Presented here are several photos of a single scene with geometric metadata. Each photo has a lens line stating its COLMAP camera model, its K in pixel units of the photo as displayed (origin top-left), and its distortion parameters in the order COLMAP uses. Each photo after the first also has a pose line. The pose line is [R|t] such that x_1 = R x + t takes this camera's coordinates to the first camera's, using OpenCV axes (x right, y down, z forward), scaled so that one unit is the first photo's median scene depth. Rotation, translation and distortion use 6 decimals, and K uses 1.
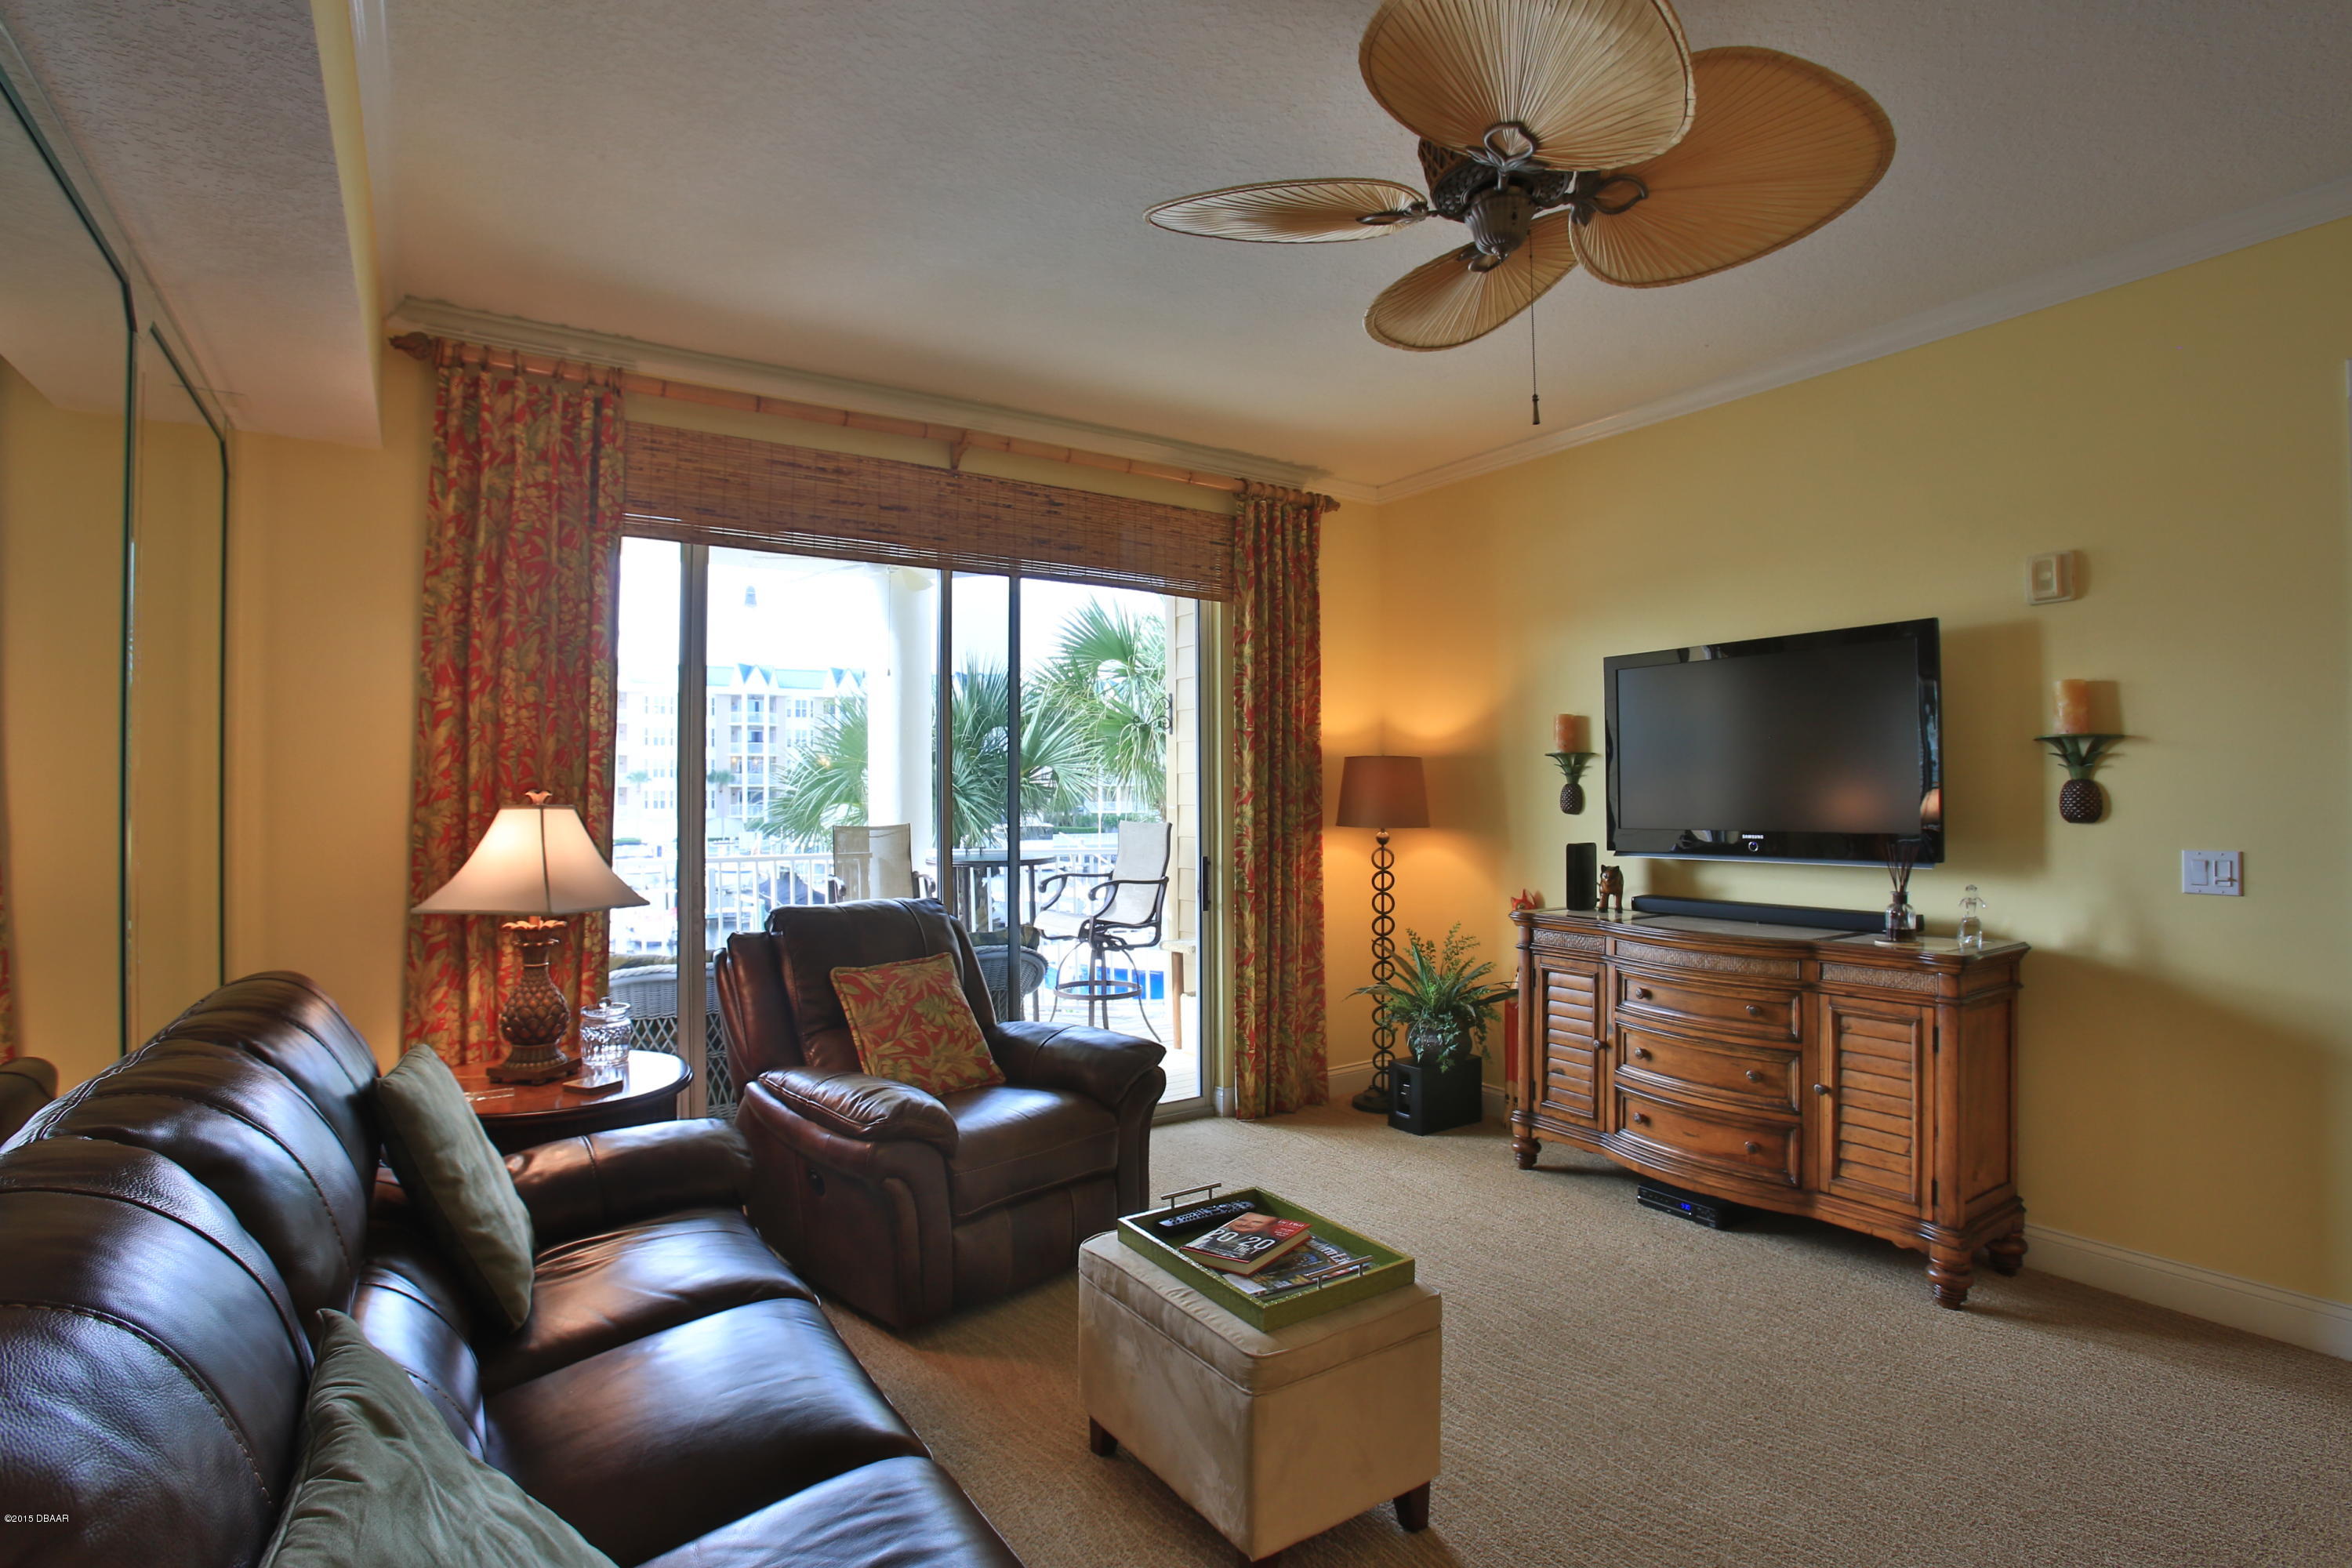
lens RADIAL K [[1148.4, 0, 1158.9], [0, 1148.4, 777.7], [0, 0, 1]] dist [-0.071432, 0.028829]
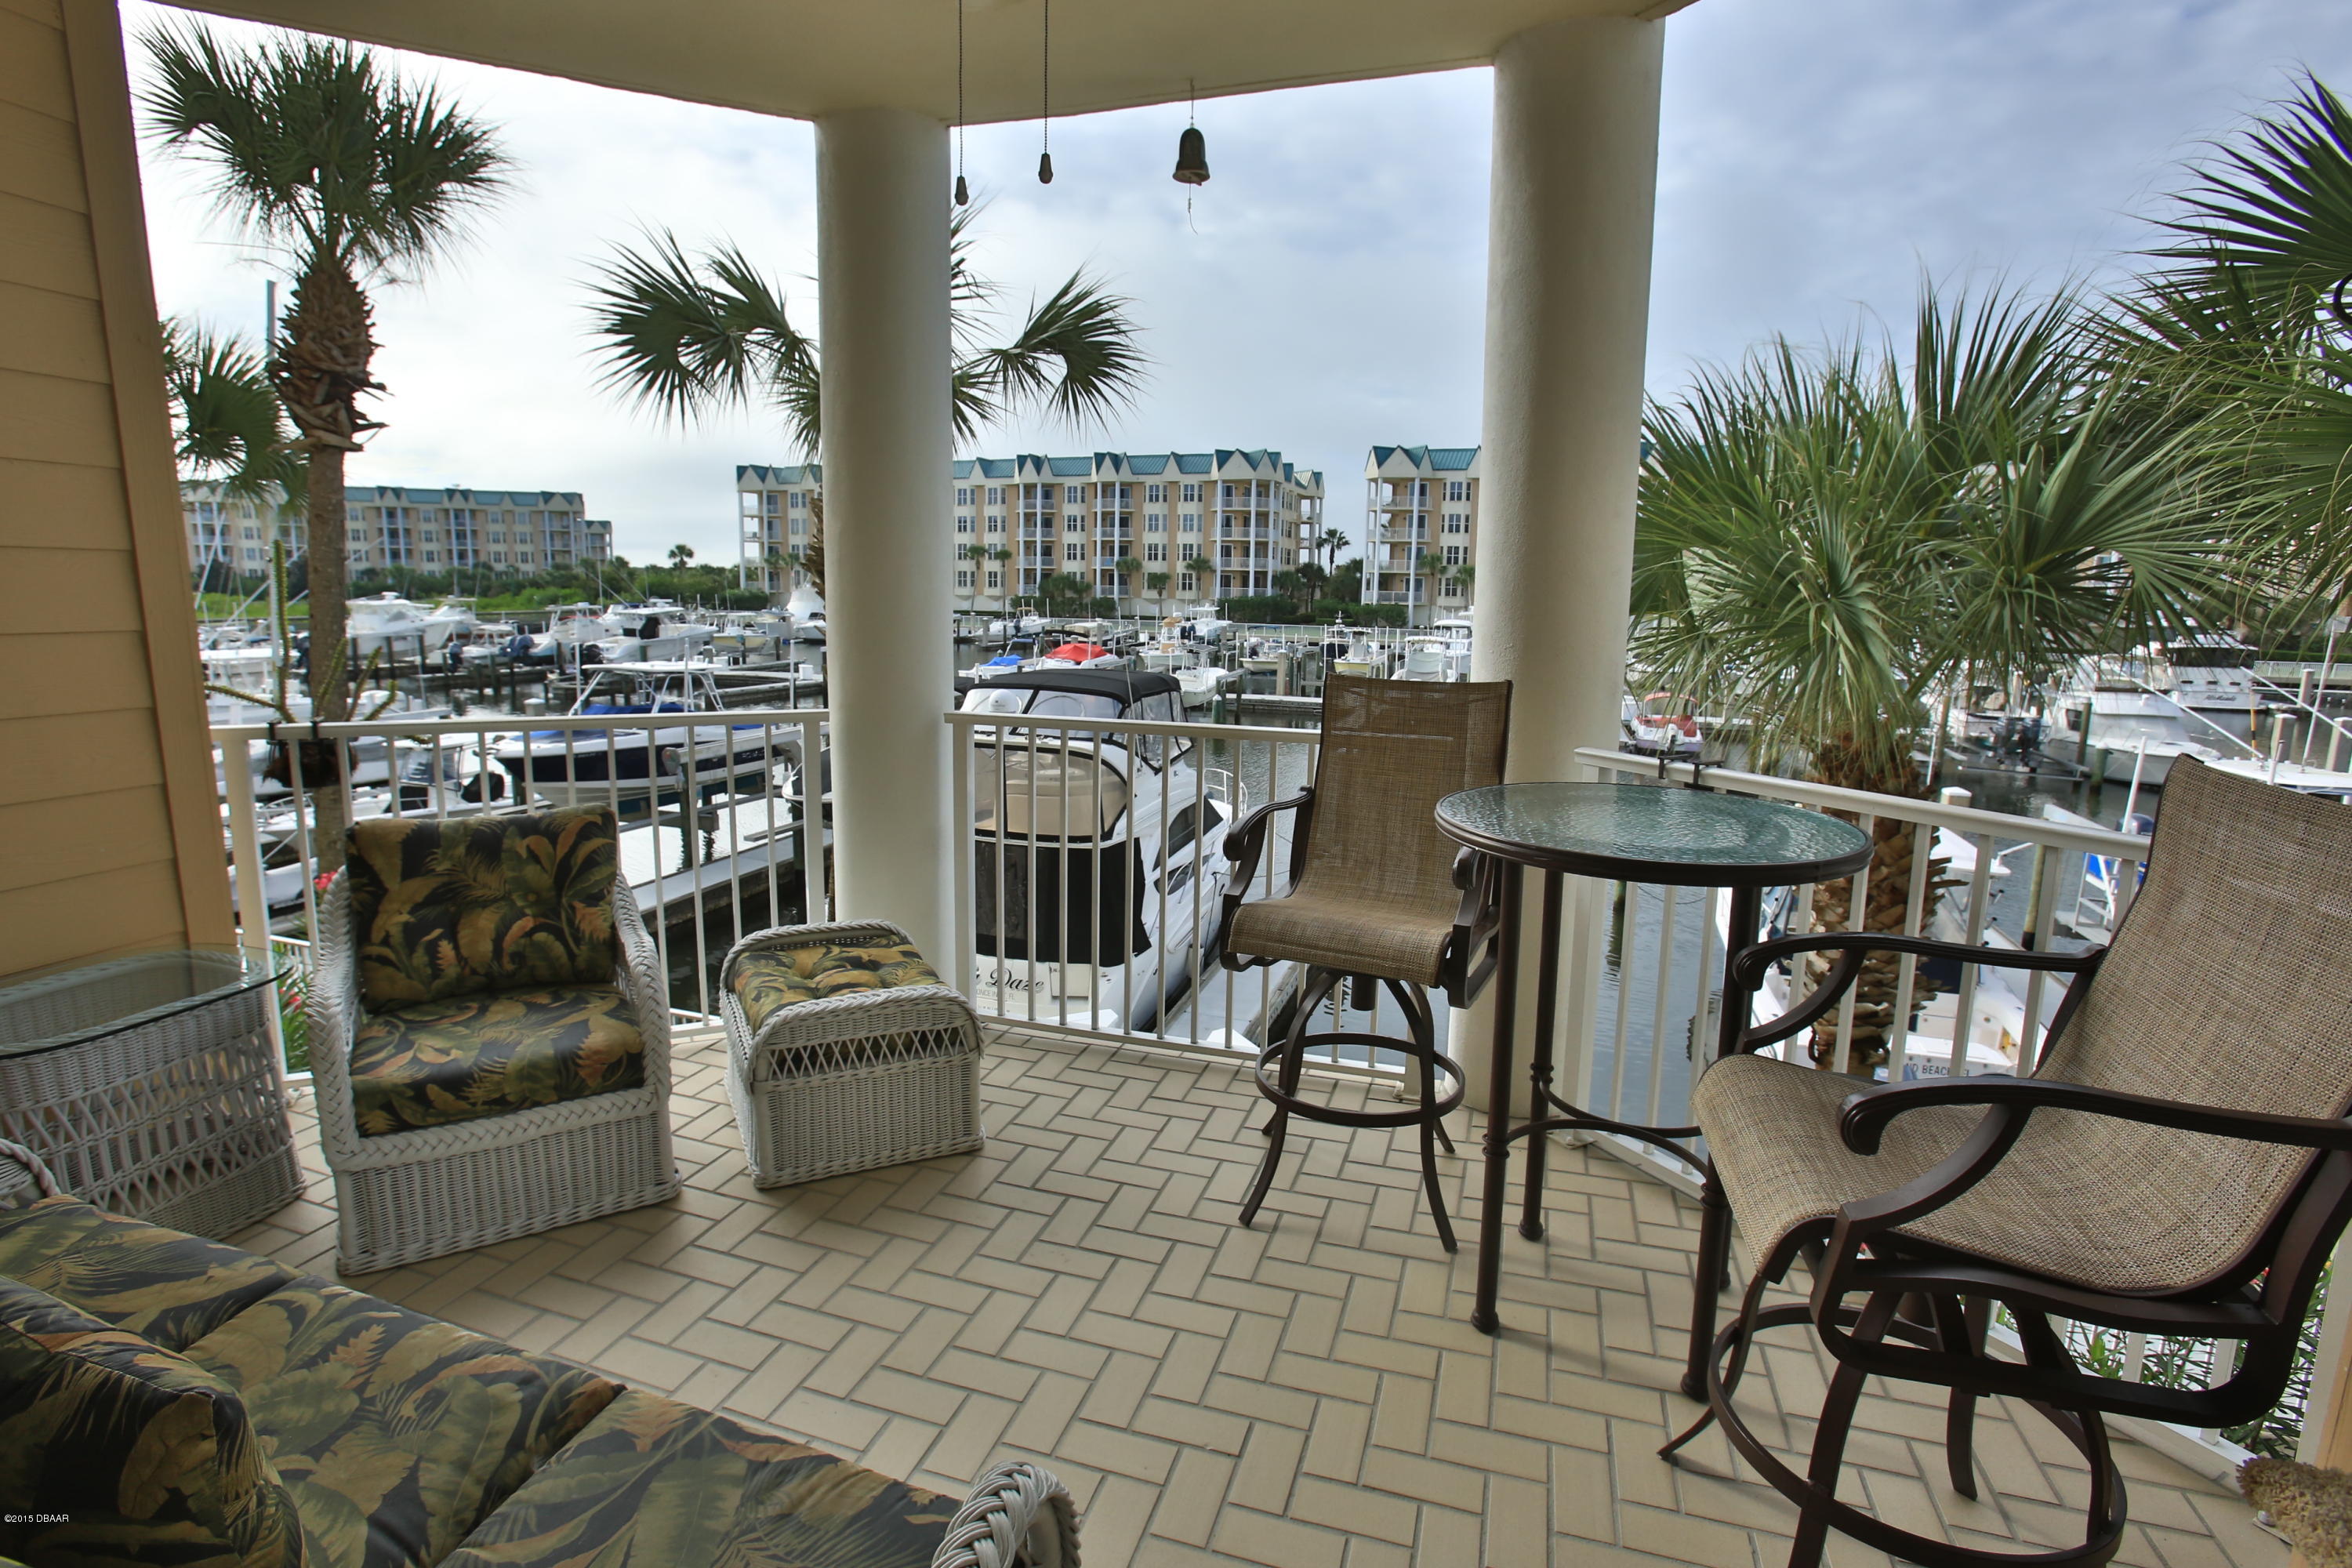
lens RADIAL K [[1148.4, 0, 1158.9], [0, 1148.4, 777.7], [0, 0, 1]] dist [-0.071432, 0.028829]
pose [[0.636725, 0.148638, -0.756630, 0.008728], [-0.009368, 0.982664, 0.185158, 0.000813], [0.771034, -0.110806, 0.627079, 1.067870]]
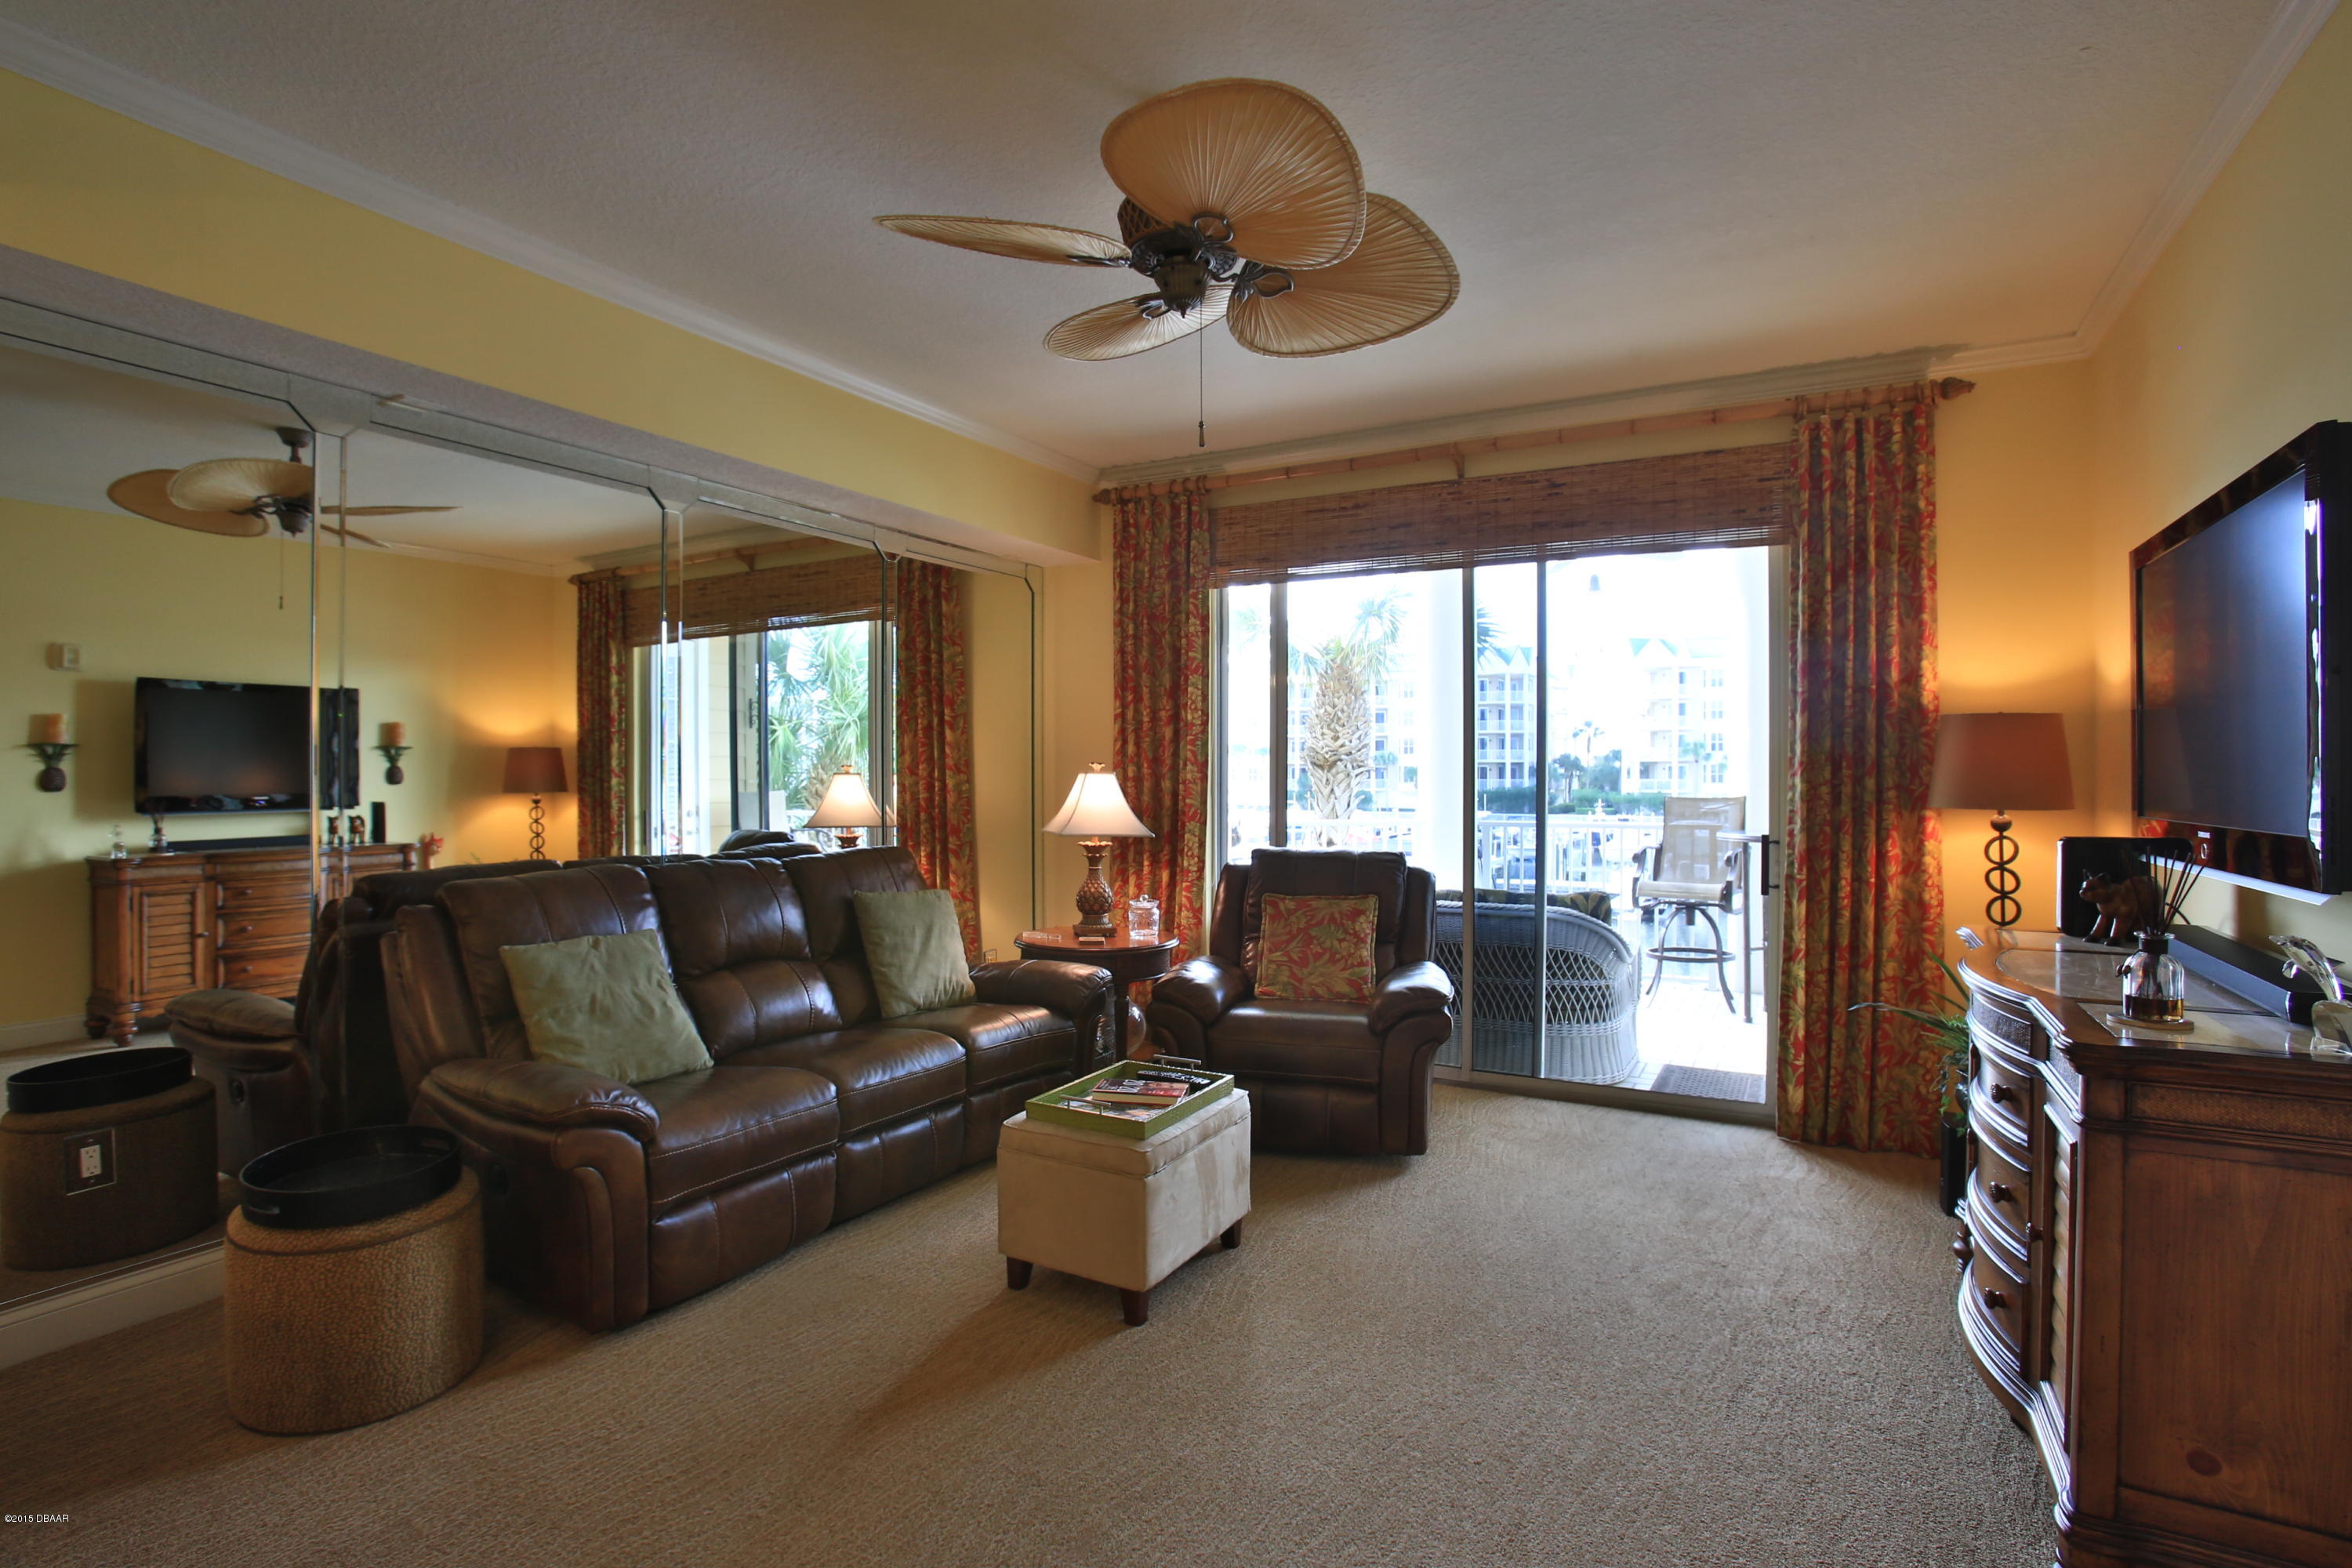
lens RADIAL K [[1148.4, 0, 1158.9], [0, 1148.4, 777.7], [0, 0, 1]] dist [-0.071432, 0.028829]
pose [[0.461144, 0.008887, -0.887281, 0.646754], [0.012325, 0.999789, 0.016419, 0.004537], [0.887240, -0.018507, 0.460937, 0.196264]]
